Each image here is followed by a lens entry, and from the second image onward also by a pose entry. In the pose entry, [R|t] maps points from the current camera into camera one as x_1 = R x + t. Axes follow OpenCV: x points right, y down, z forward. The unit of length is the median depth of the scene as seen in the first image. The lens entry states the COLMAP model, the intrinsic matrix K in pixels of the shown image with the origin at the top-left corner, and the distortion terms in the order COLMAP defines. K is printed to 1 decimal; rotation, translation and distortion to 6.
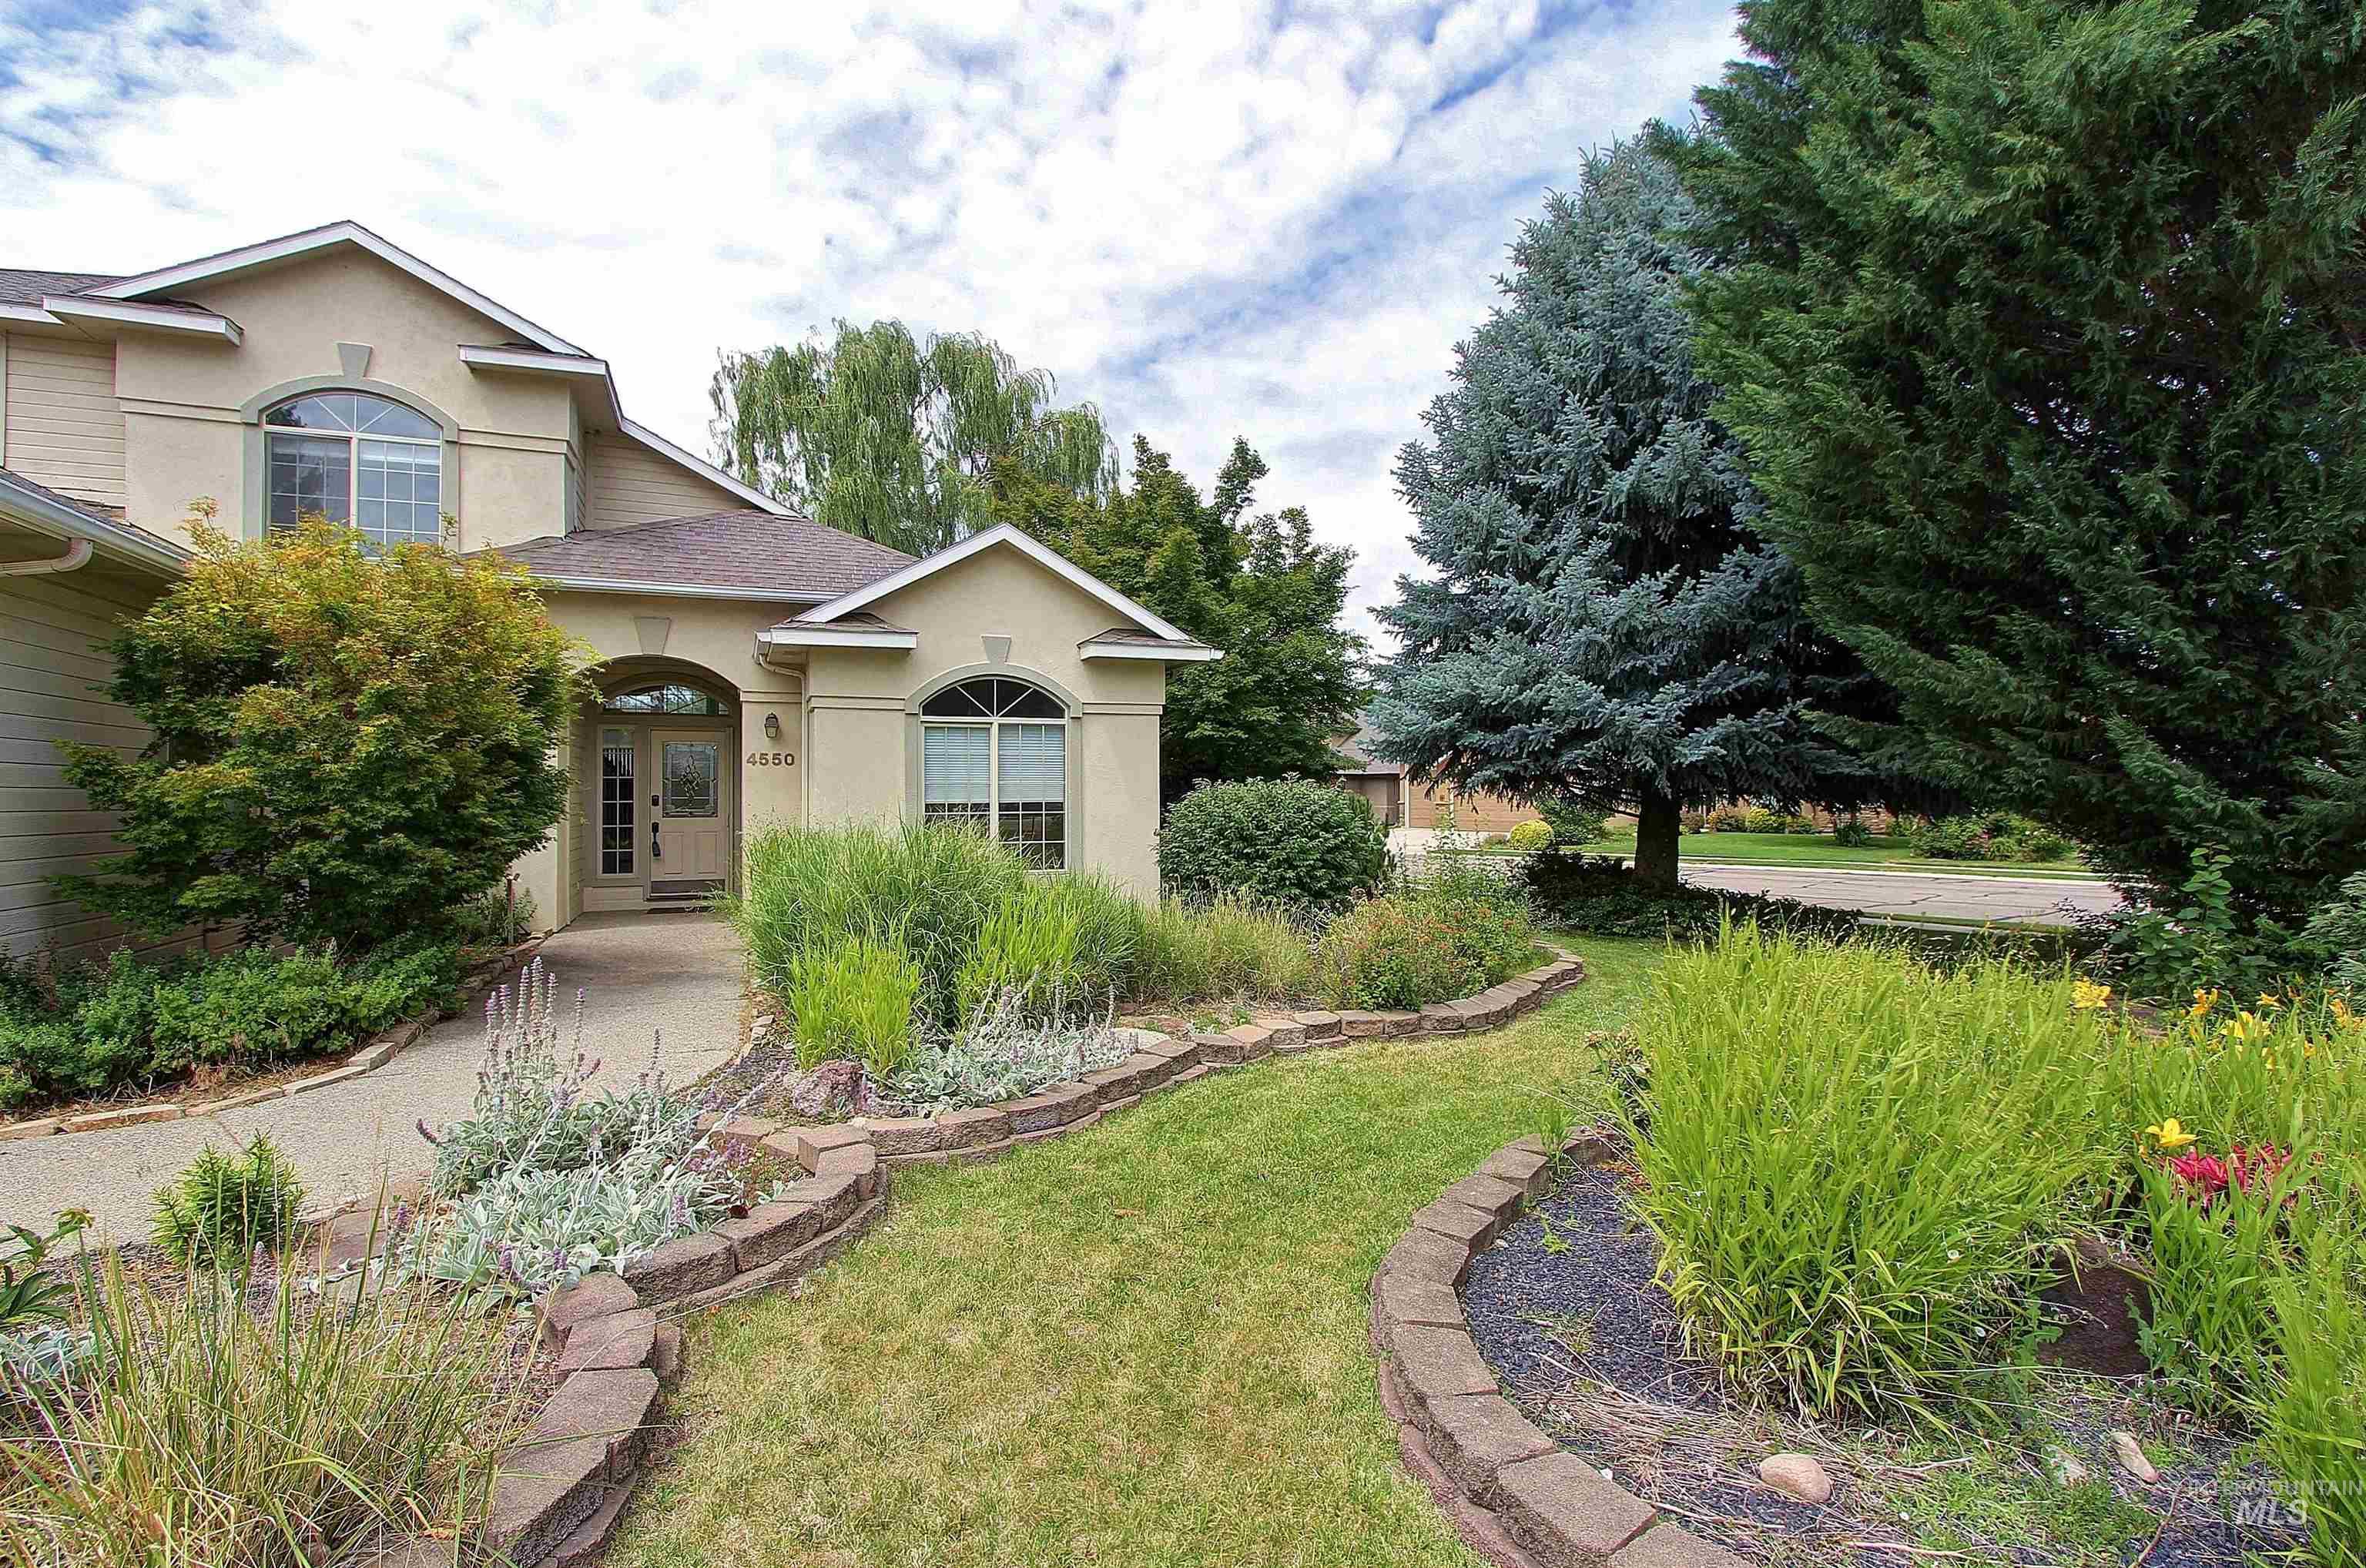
lens RADIAL K [[1092.3, 0, 1183.9], [0, 1092.3, 784.1], [0, 0, 1]] dist [-0.001040, -0.000300]
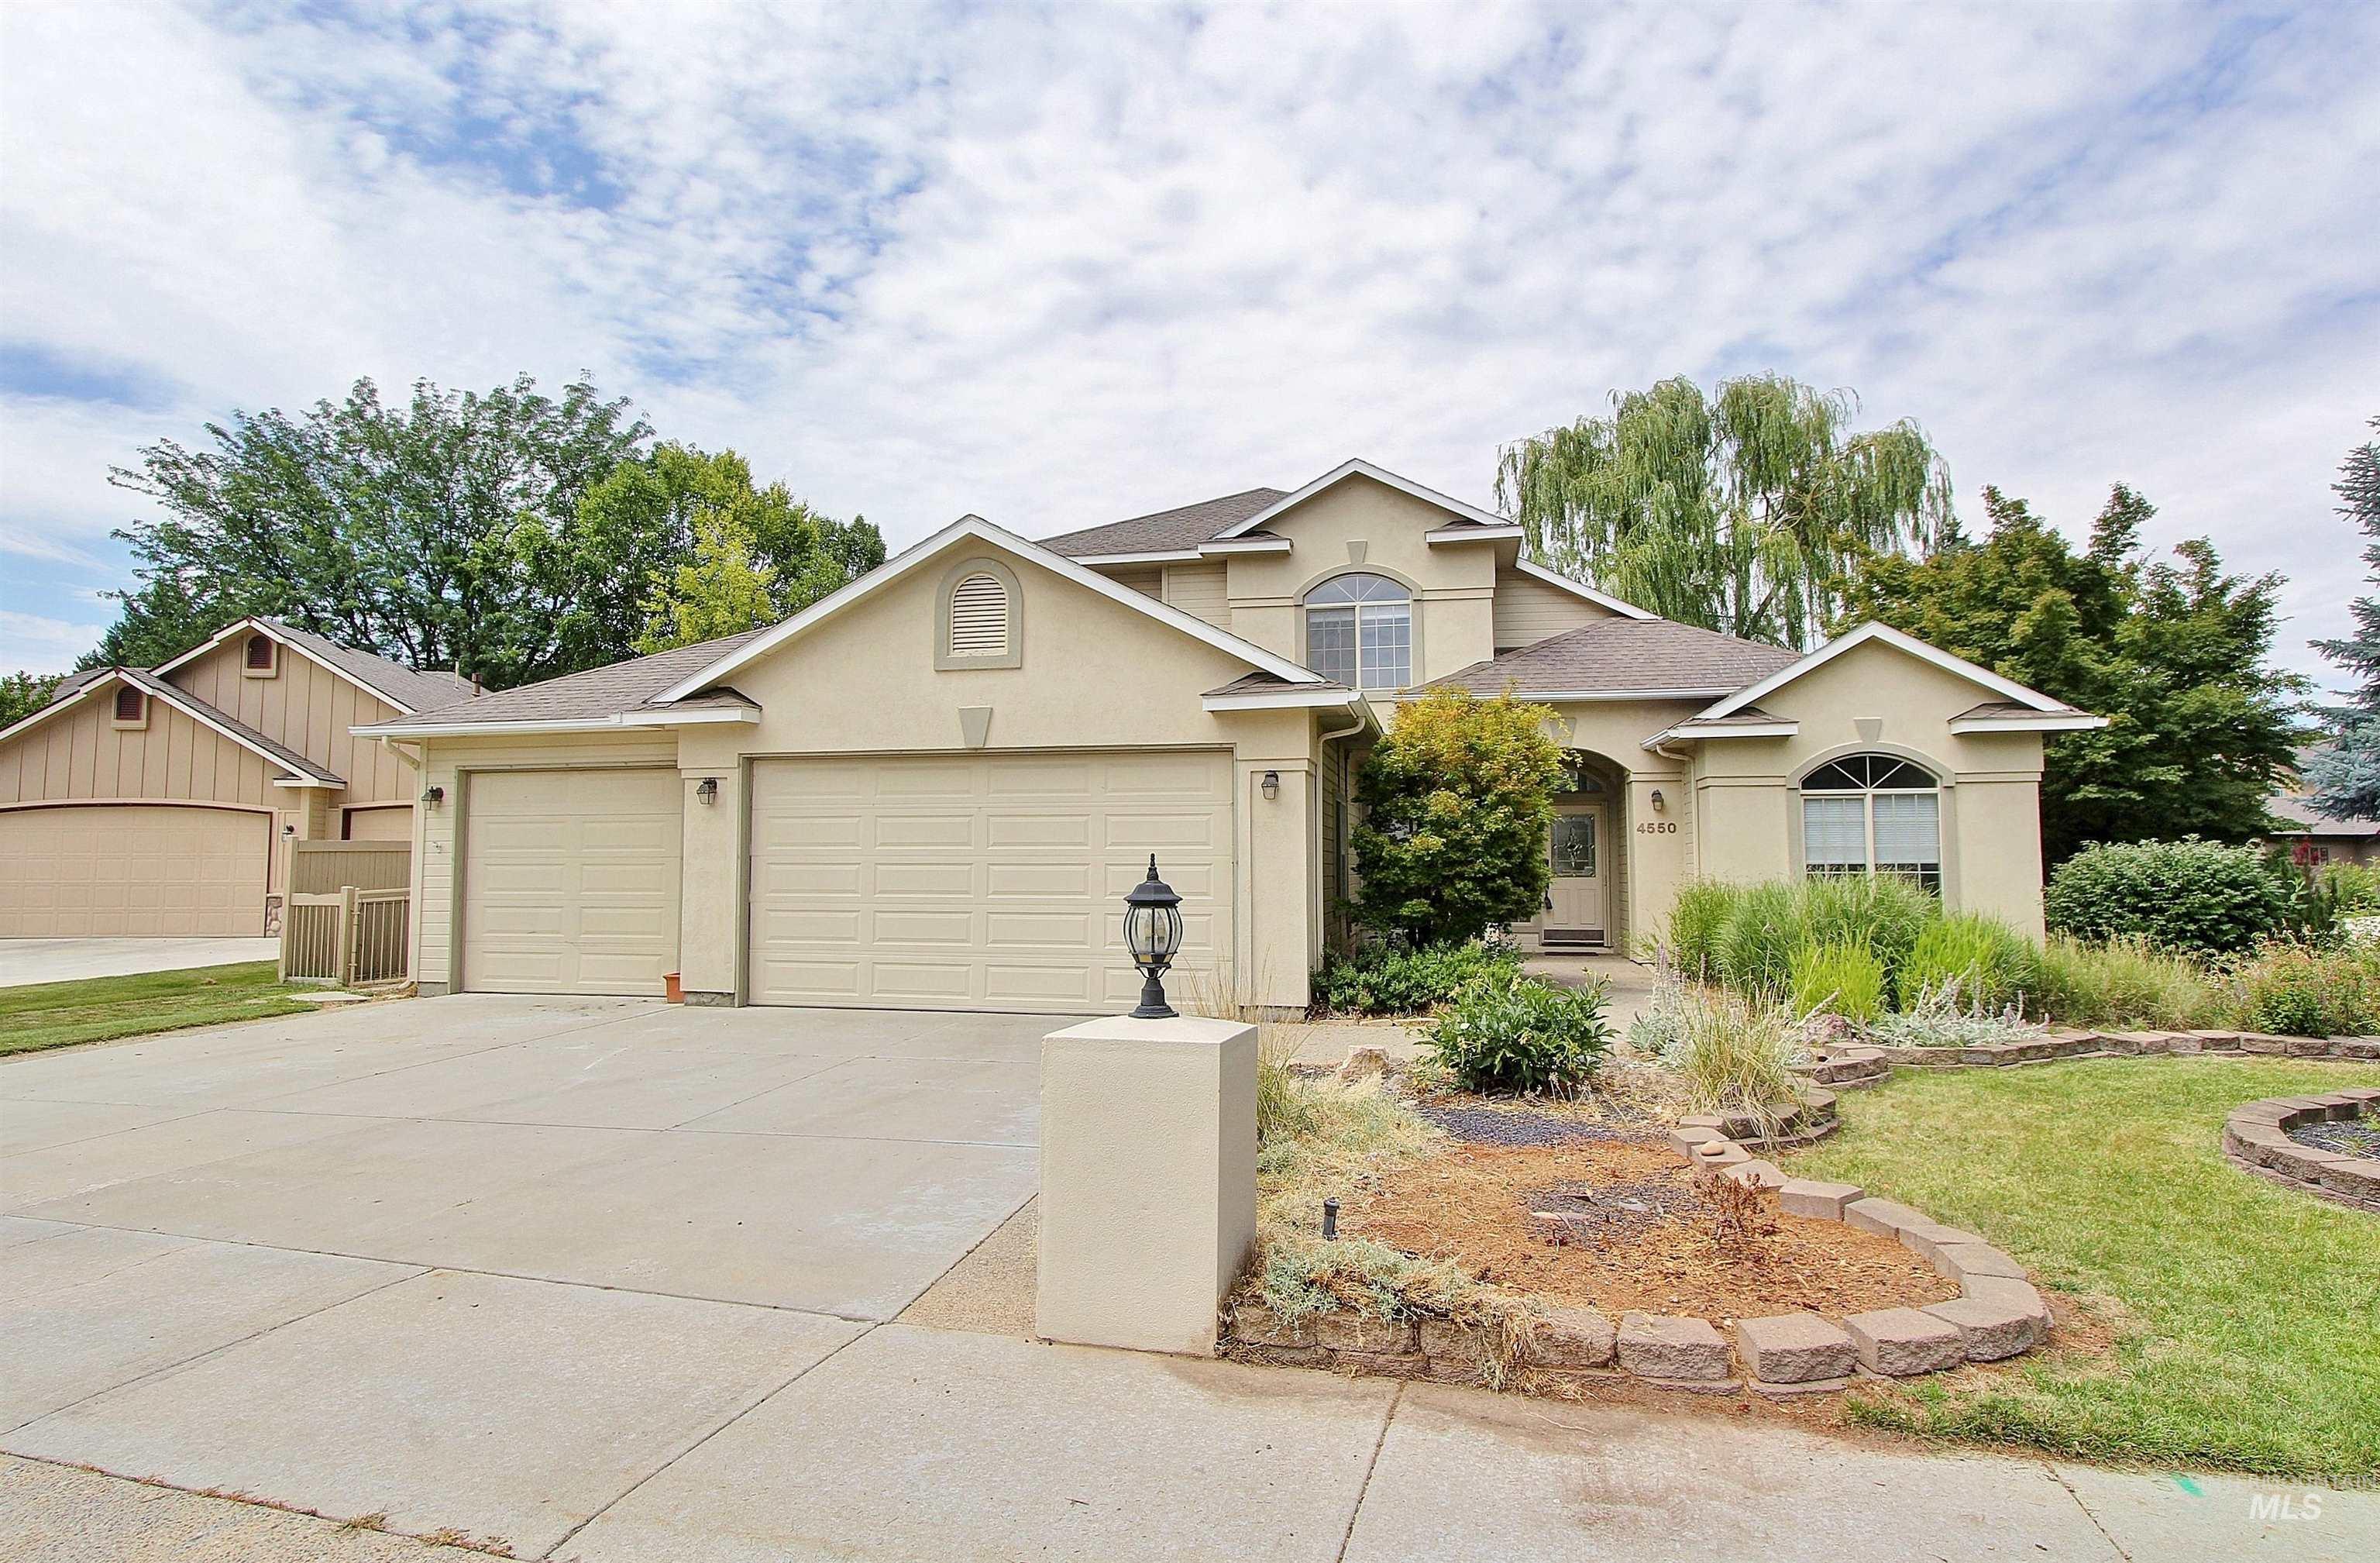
lens RADIAL K [[1284.1, 0, 1183.1], [0, 1284.1, 772.2], [0, 0, 1]] dist [-0.024033, 0.005027]
pose [[0.827191, -0.036827, -0.560713, -0.016739], [0.000887, 0.997934, -0.064235, 0.006412], [0.561921, 0.052637, 0.825515, -0.491058]]
